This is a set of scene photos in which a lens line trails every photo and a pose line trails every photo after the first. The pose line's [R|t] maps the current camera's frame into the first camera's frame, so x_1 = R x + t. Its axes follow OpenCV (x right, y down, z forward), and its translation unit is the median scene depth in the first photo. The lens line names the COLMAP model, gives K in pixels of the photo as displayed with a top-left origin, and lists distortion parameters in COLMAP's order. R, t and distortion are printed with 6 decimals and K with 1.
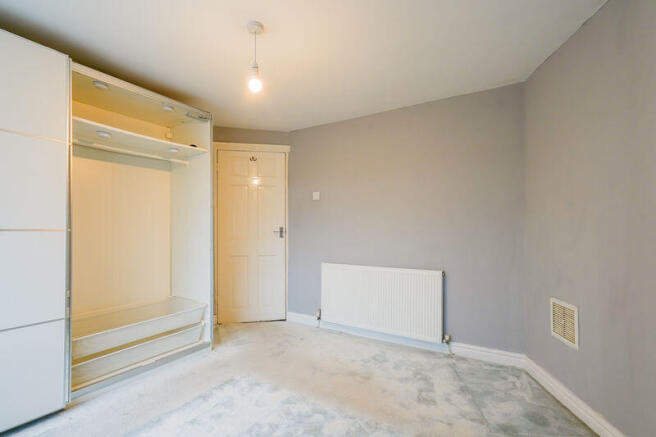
lens RADIAL K [[305.6, 0, 326.9], [0, 305.6, 222.7], [0, 0, 1]] dist [-0.000860, 0.004006]
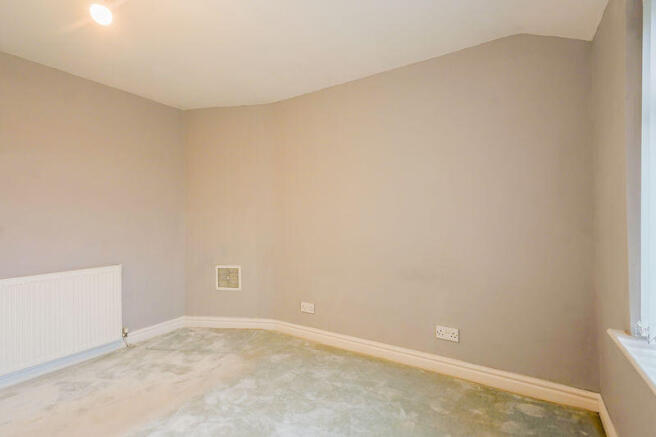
lens RADIAL K [[305.6, 0, 329.0], [0, 305.6, 215.9], [0, 0, 1]] dist [-0.000860, 0.004006]
pose [[-0.004269, 0.013690, 0.999897, -0.730010], [-0.005356, 0.999892, -0.013713, 0.013081], [-0.999977, -0.005414, -0.004195, 0.406137]]
